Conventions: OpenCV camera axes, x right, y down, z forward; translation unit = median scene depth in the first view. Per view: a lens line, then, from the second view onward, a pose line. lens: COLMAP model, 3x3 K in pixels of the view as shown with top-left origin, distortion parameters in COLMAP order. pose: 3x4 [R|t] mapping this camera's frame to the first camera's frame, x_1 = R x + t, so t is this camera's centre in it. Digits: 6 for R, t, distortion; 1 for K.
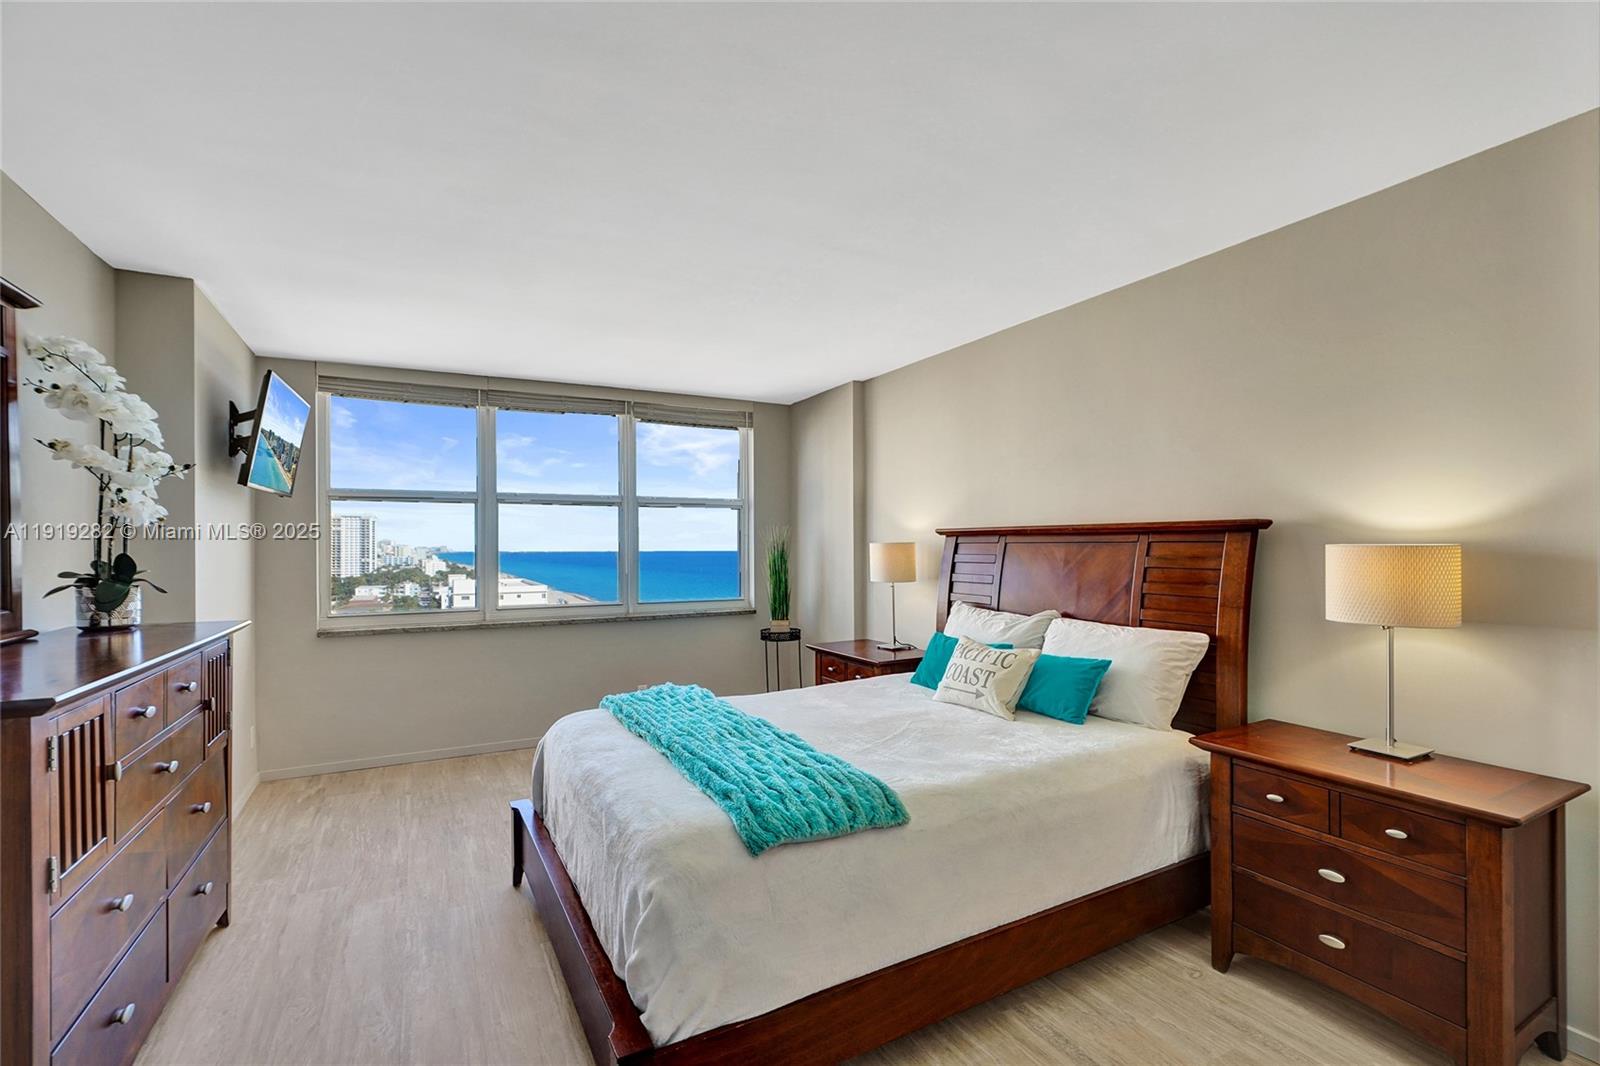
lens RADIAL K [[722.0, 0, 791.2], [0, 722.0, 533.9], [0, 0, 1]] dist [-0.010324, 0.007509]
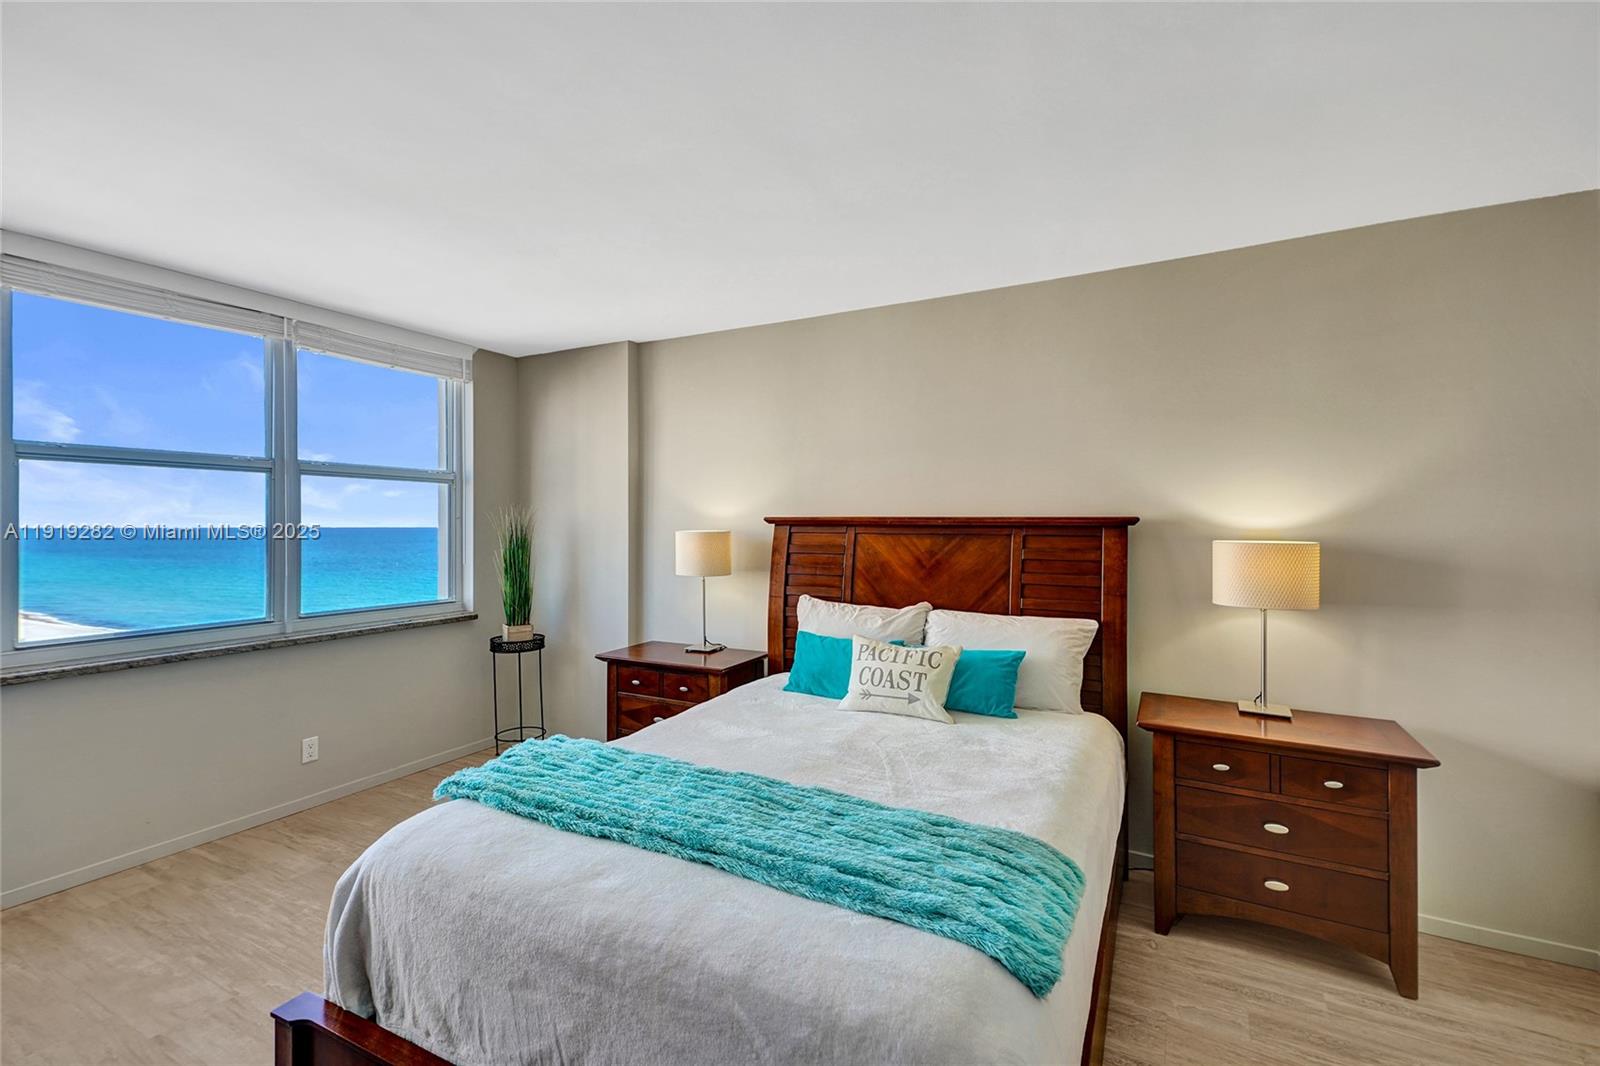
lens RADIAL K [[704.8, 0, 800.6], [0, 704.8, 521.1], [0, 0, 1]] dist [0.028659, -0.000641]
pose [[0.829751, 0.012194, 0.558001, -0.381658], [-0.016941, 0.999851, 0.003343, -0.007900], [-0.557877, -0.012227, 0.829834, 0.338230]]
